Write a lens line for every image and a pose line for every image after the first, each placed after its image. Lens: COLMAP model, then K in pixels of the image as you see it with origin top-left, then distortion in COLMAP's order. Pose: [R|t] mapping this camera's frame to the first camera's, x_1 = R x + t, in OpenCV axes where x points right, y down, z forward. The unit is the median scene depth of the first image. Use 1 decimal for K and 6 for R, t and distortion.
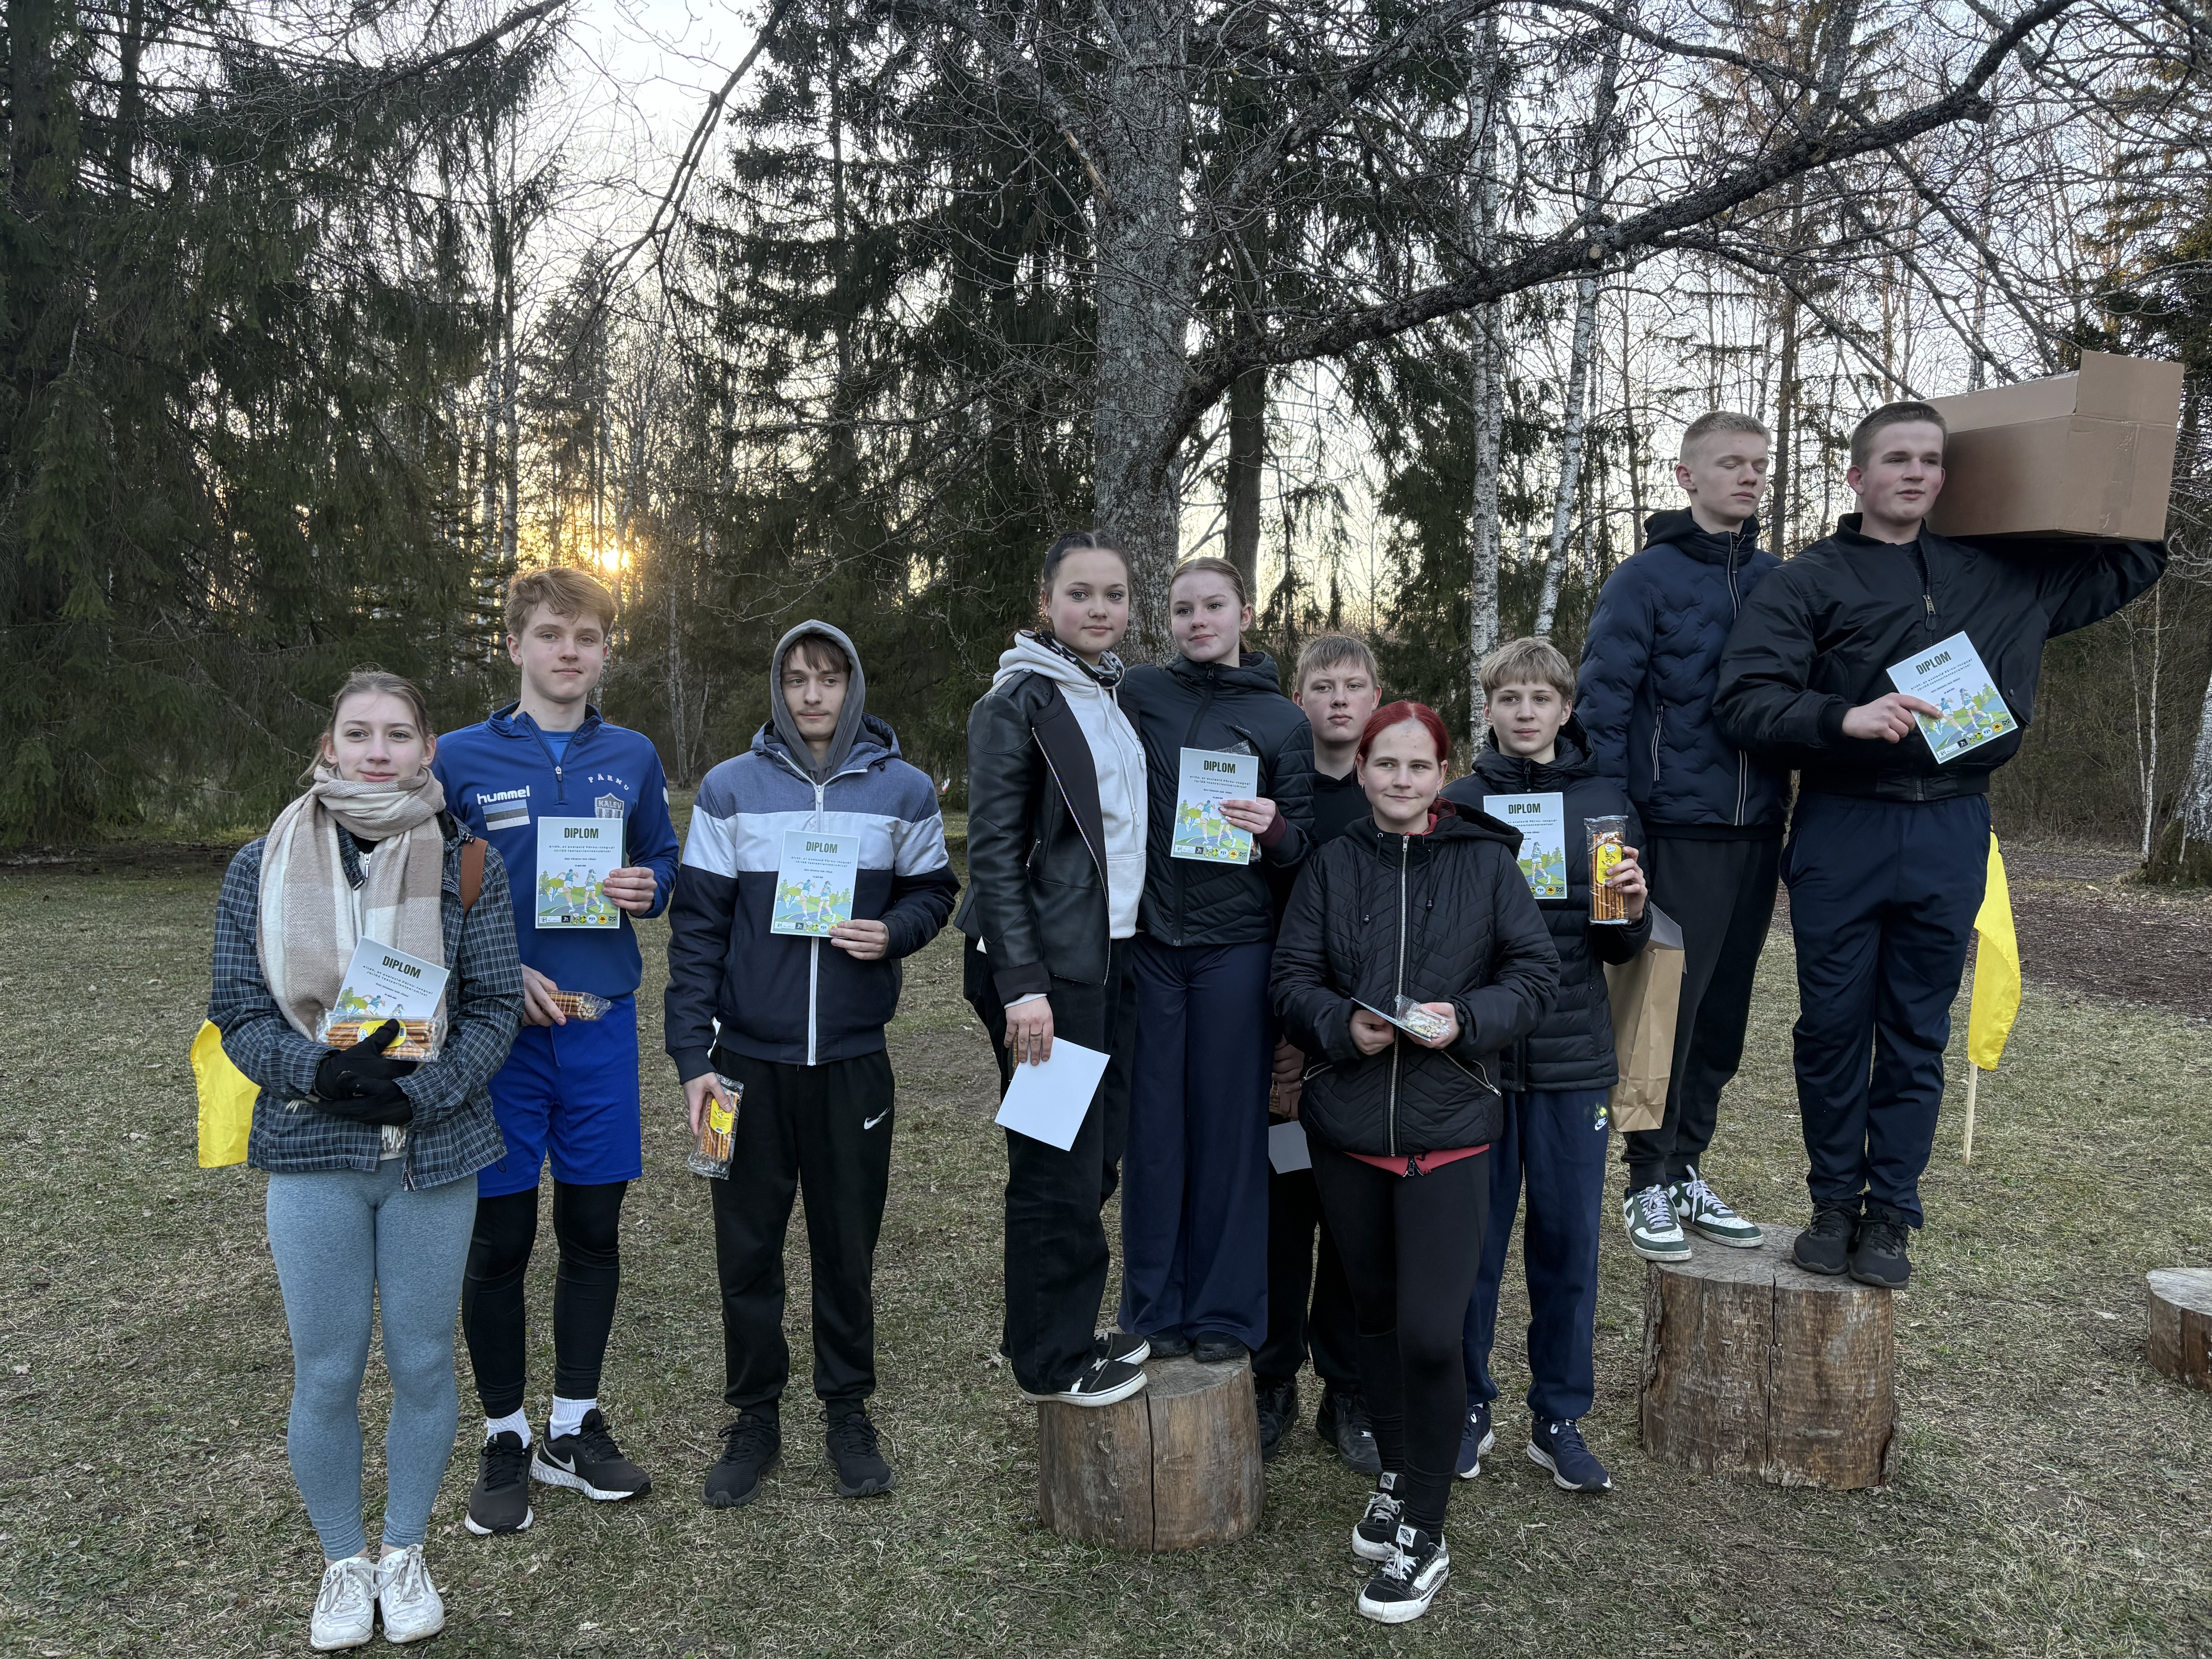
lens RADIAL K [[1670.9, 0, 1104.5], [0, 1670.9, 840.0], [0, 0, 1]] dist [0.048701, -0.049972]
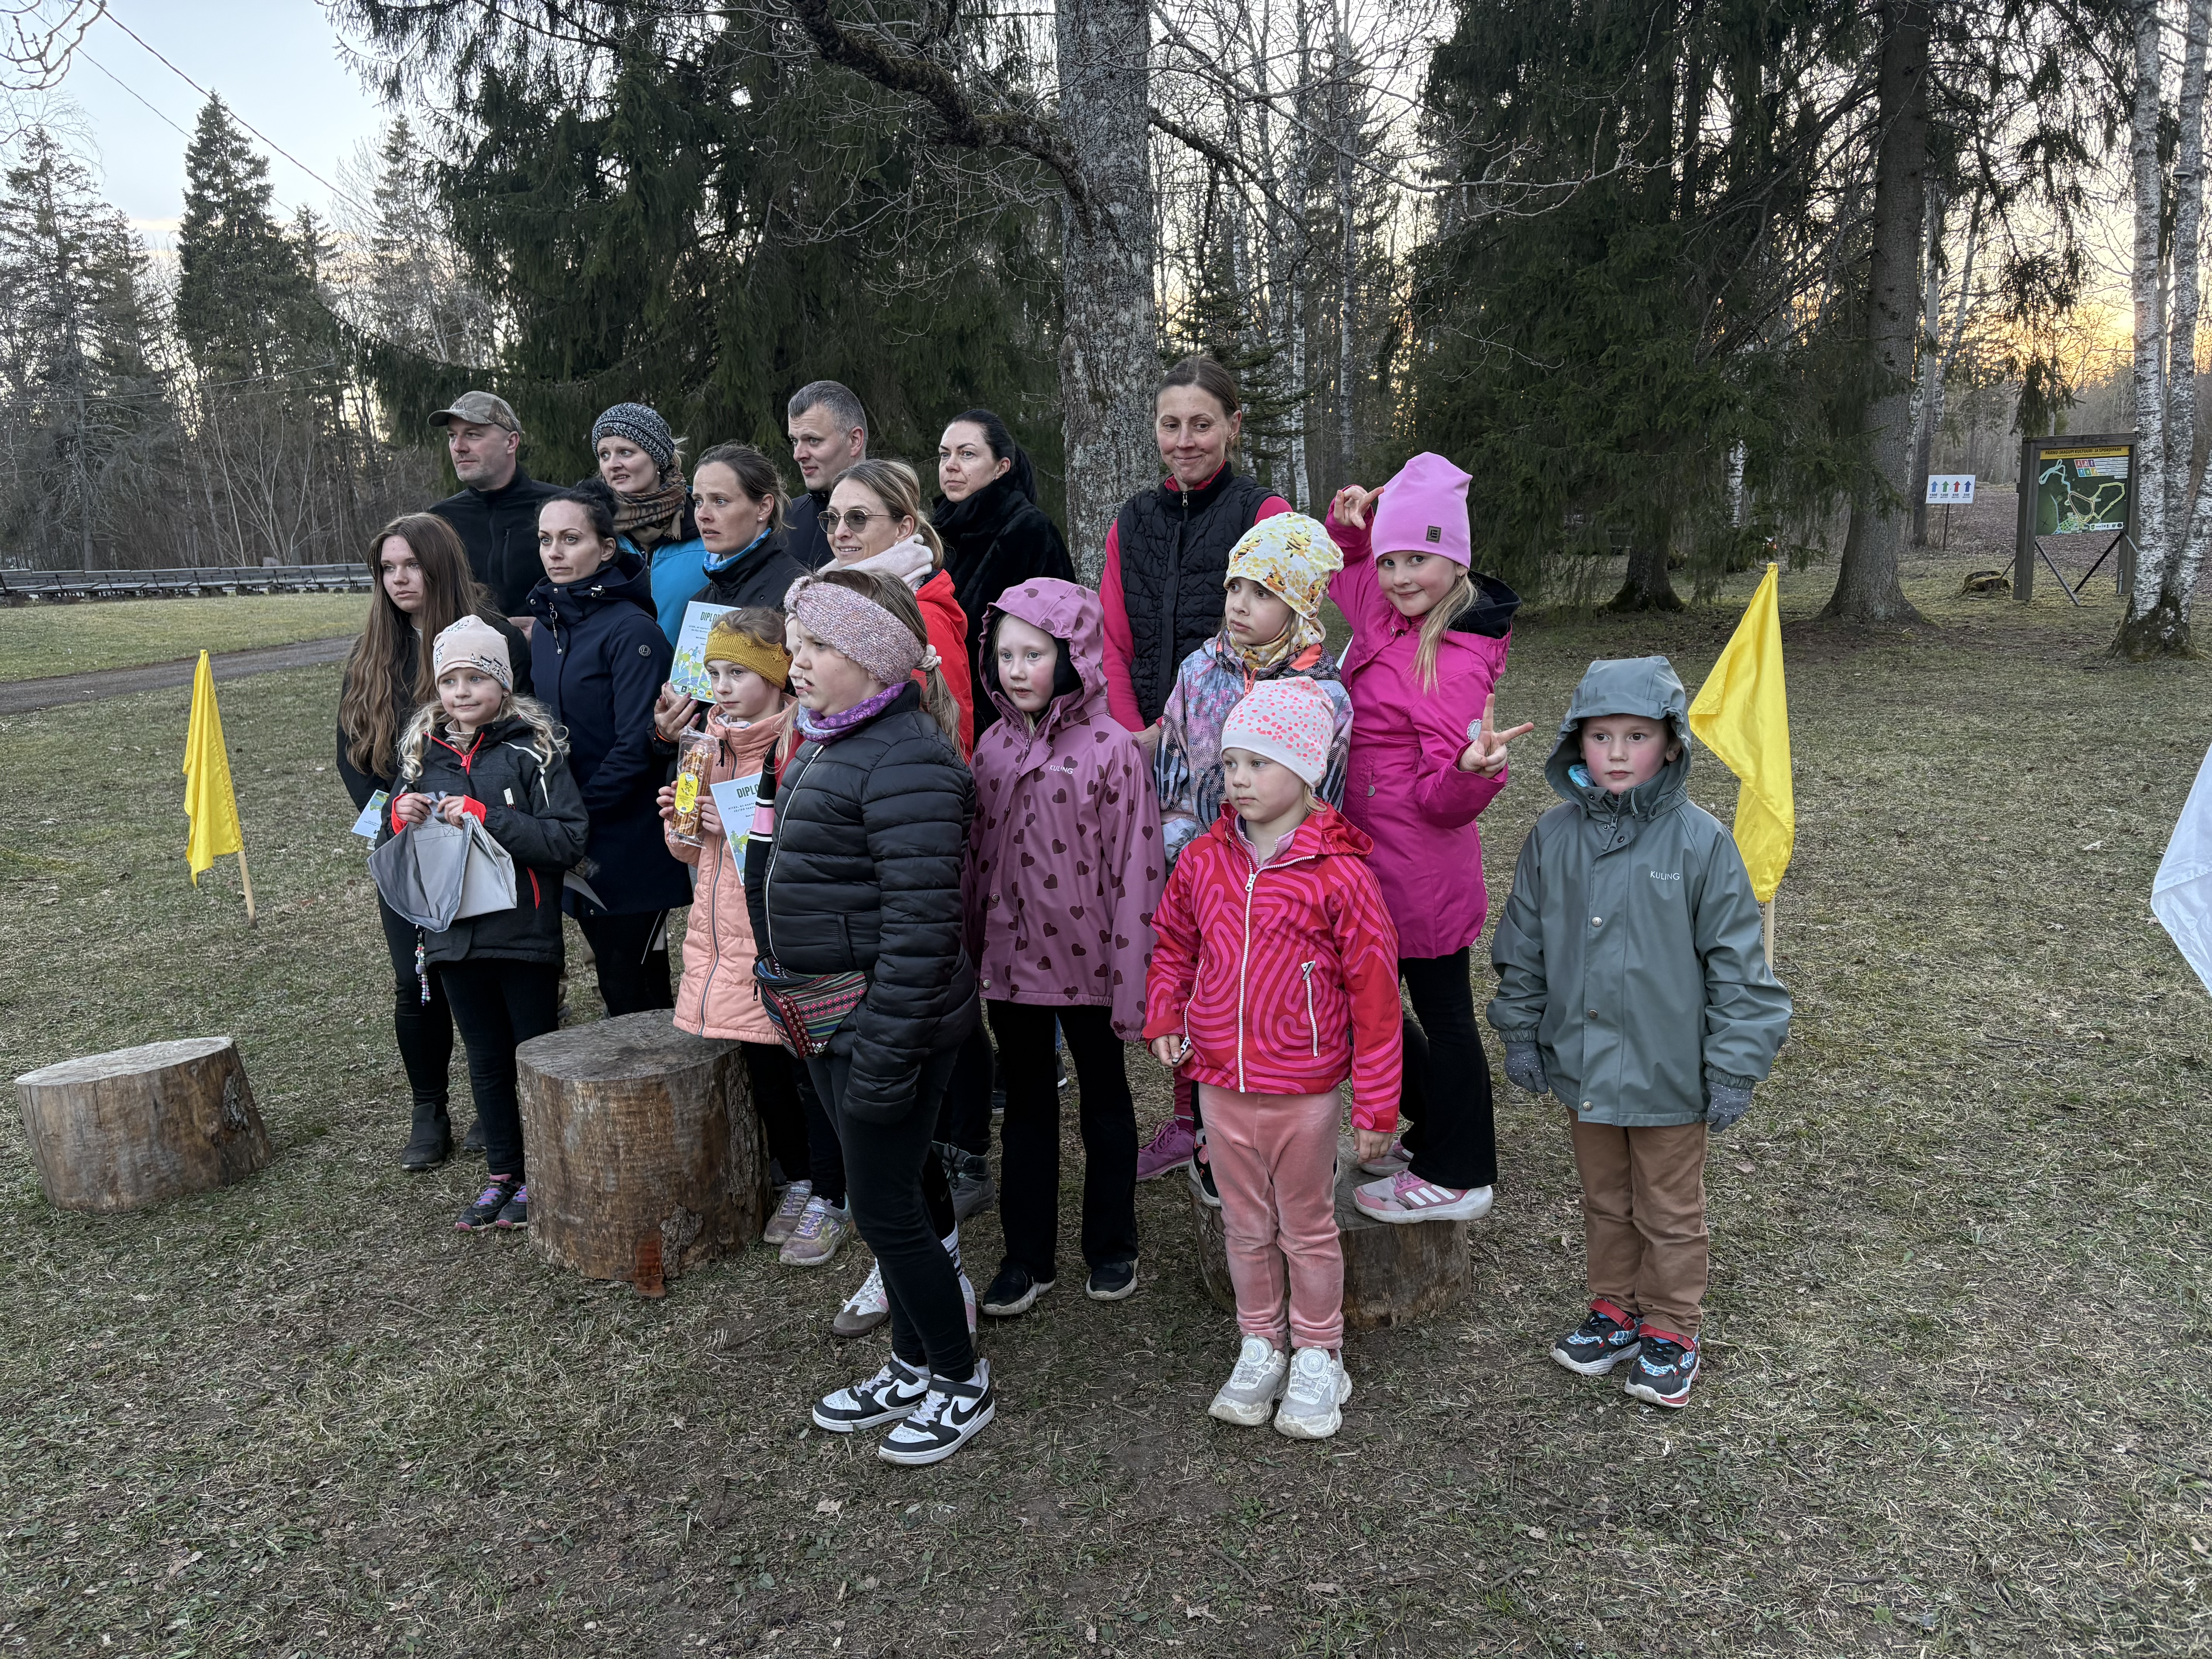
lens RADIAL K [[1670.9, 0, 1100.4], [0, 1670.9, 839.3], [0, 0, 1]] dist [0.048701, -0.049972]
pose [[0.838279, 0.045381, -0.543350, 0.140023], [0.027600, 0.991721, 0.125410, 0.002295], [0.544543, -0.120125, 0.830086, 0.044729]]
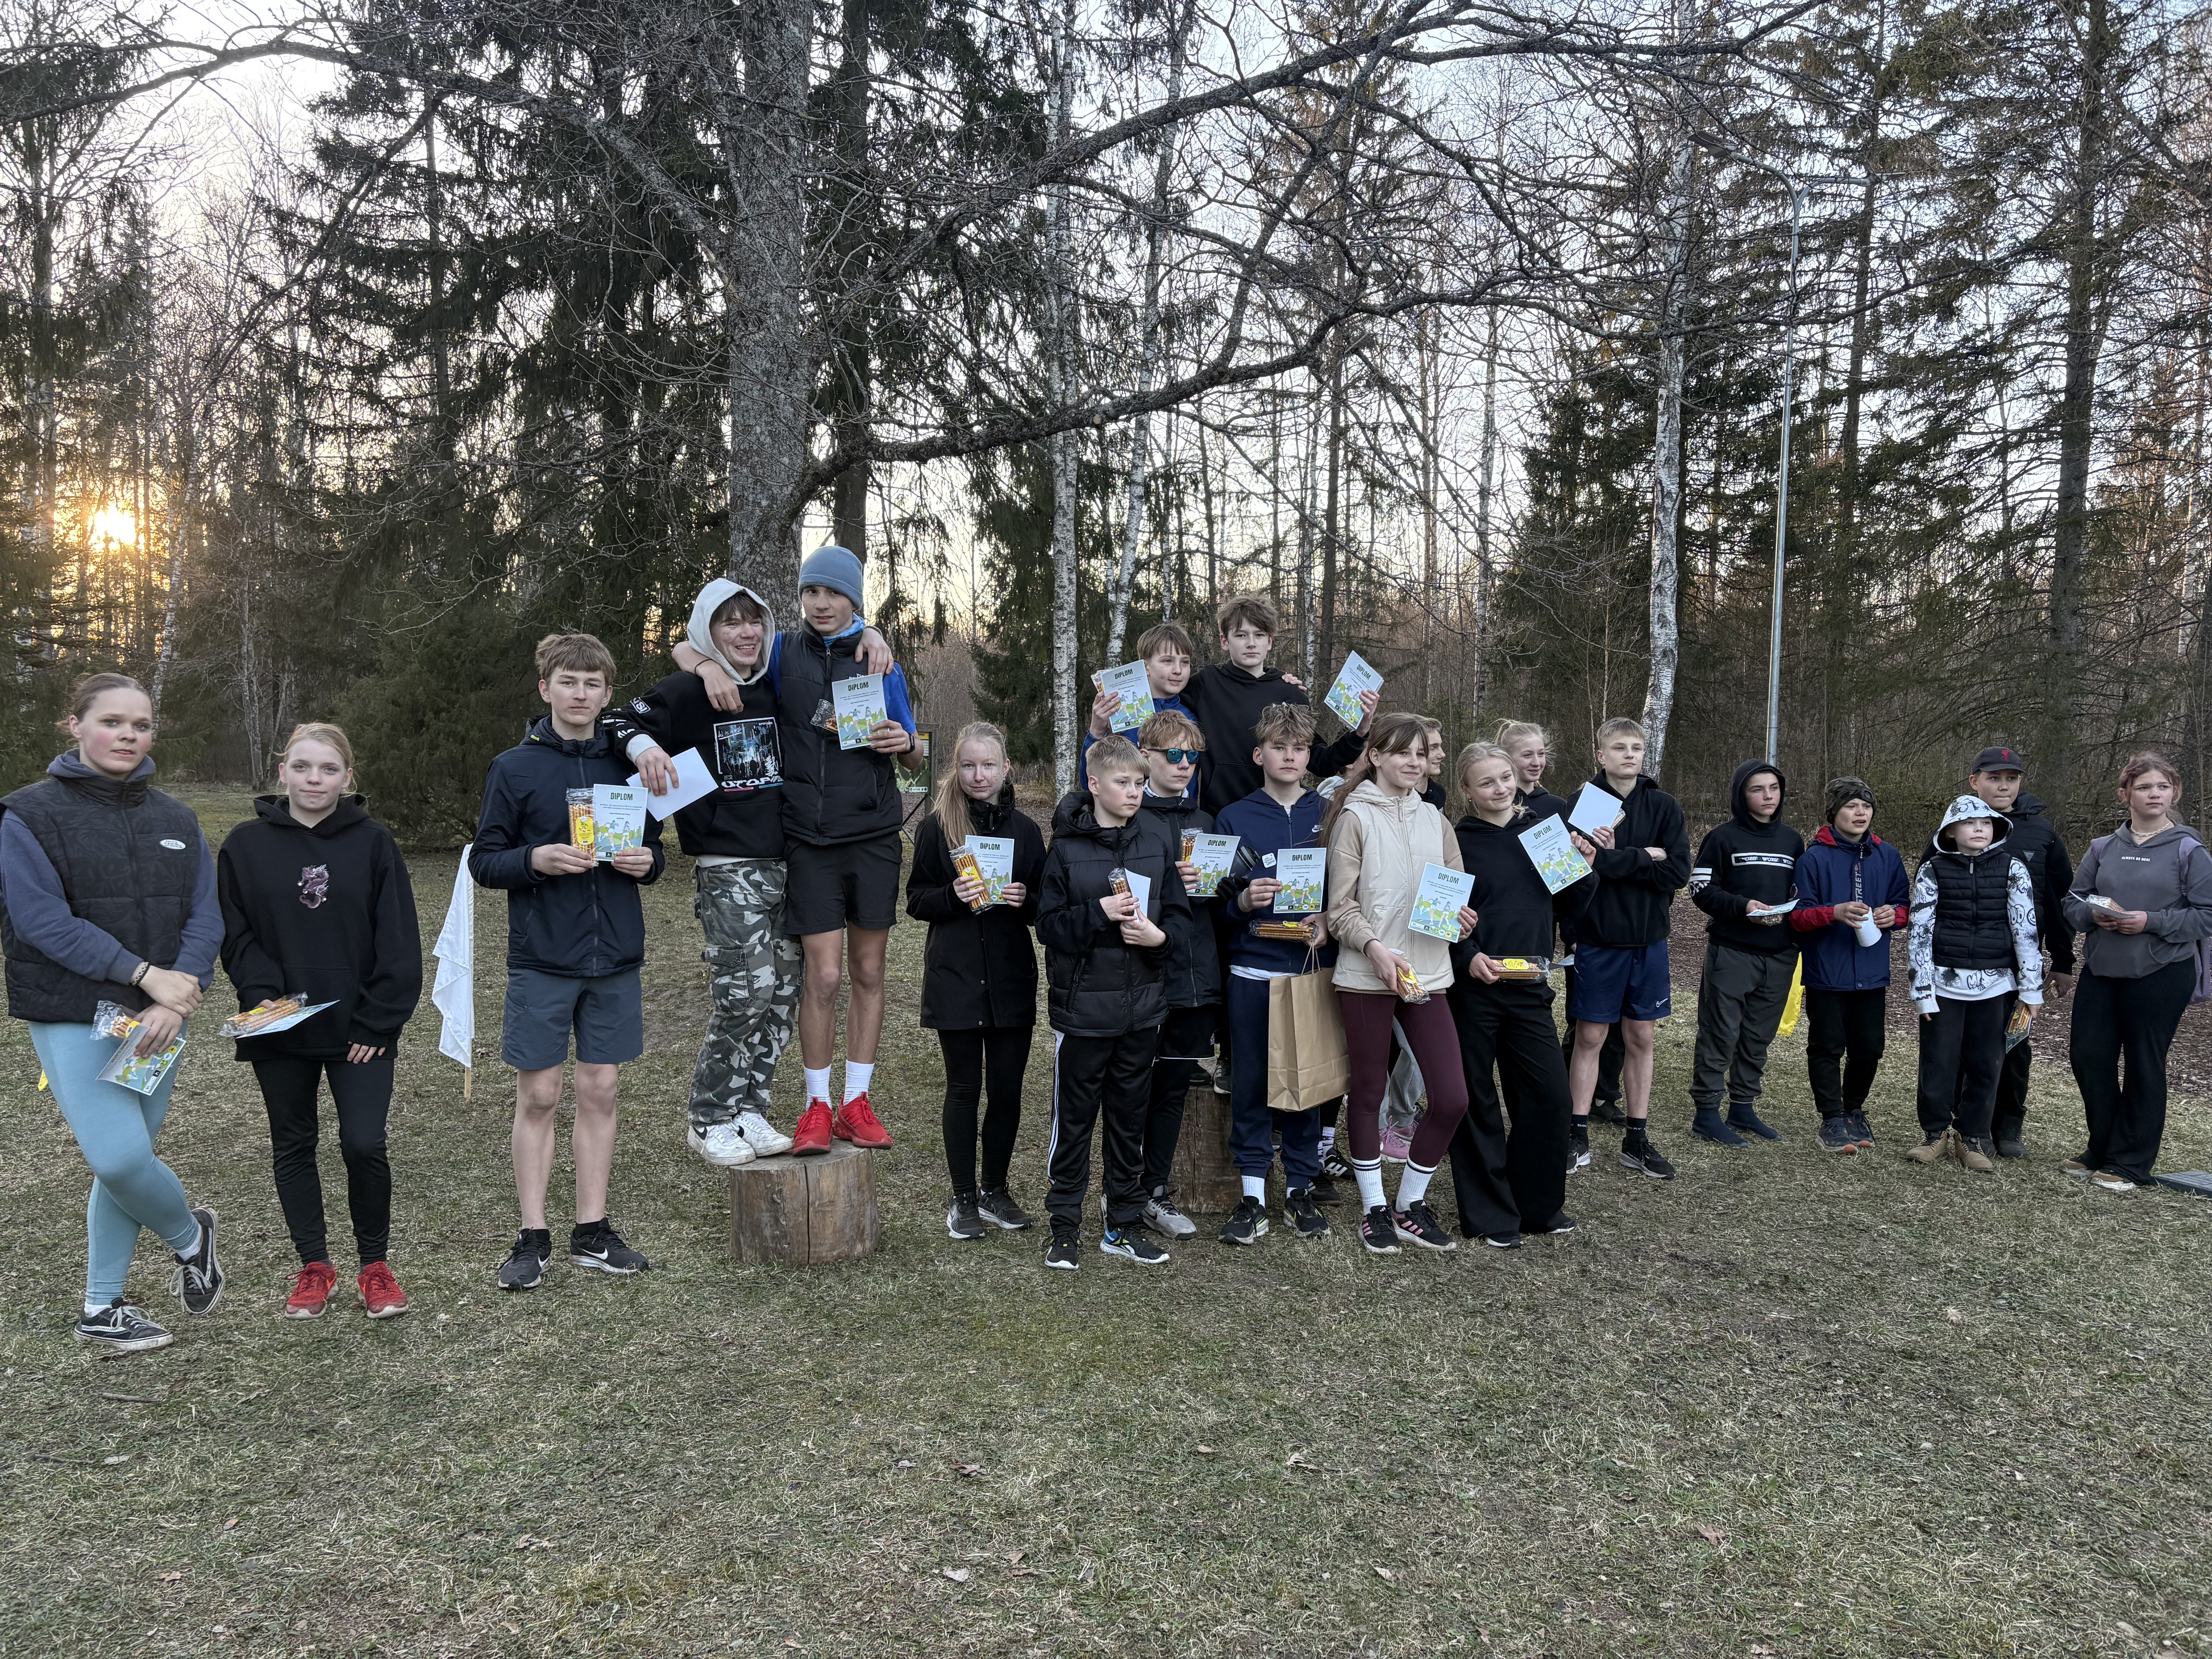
lens RADIAL K [[1670.9, 0, 1100.2], [0, 1670.9, 838.4], [0, 0, 1]] dist [0.048701, -0.049972]
pose [[0.973334, -0.008025, 0.229251, -0.006588], [0.008839, 0.999958, -0.002523, 0.003268], [-0.229221, 0.004482, 0.973364, -0.062247]]
